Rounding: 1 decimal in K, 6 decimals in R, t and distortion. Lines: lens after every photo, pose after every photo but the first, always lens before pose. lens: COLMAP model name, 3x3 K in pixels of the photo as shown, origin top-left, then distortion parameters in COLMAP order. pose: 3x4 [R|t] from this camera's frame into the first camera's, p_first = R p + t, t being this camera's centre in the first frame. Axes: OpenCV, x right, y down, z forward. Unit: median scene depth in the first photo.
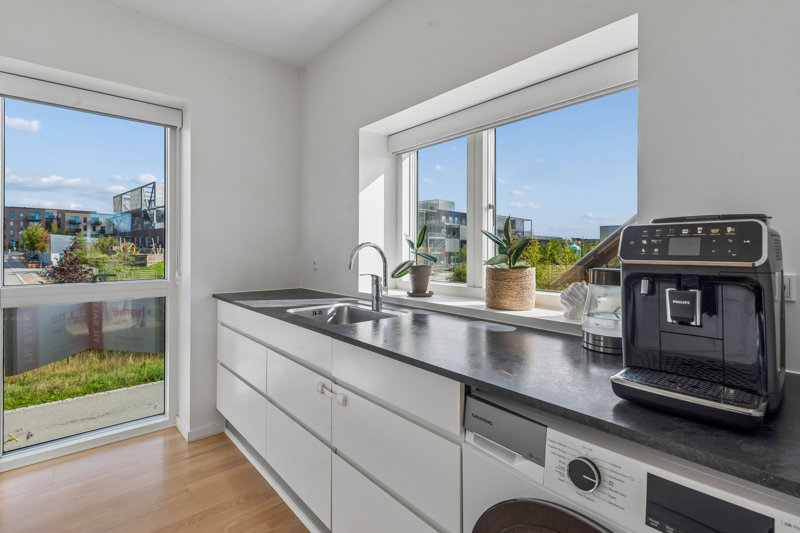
lens RADIAL K [[377.5, 0, 403.4], [0, 377.5, 246.4], [0, 0, 1]] dist [0.003641, -0.000428]
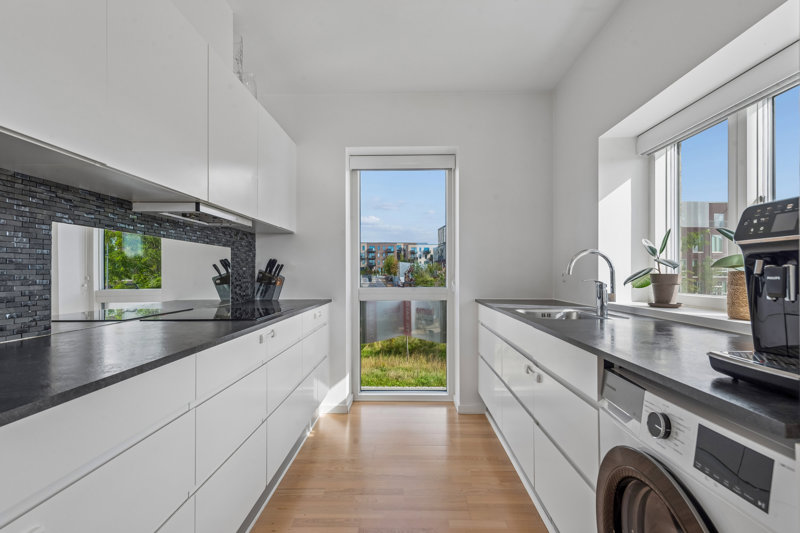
lens RADIAL K [[405.1, 0, 400.0], [0, 405.1, 266.5], [0, 0, 1]] dist [0.020104, -0.000145]
pose [[0.730633, -0.015781, -0.682588, 0.241260], [0.008981, 0.999868, -0.013503, 0.039320], [0.682711, 0.003736, 0.730679, -0.146517]]
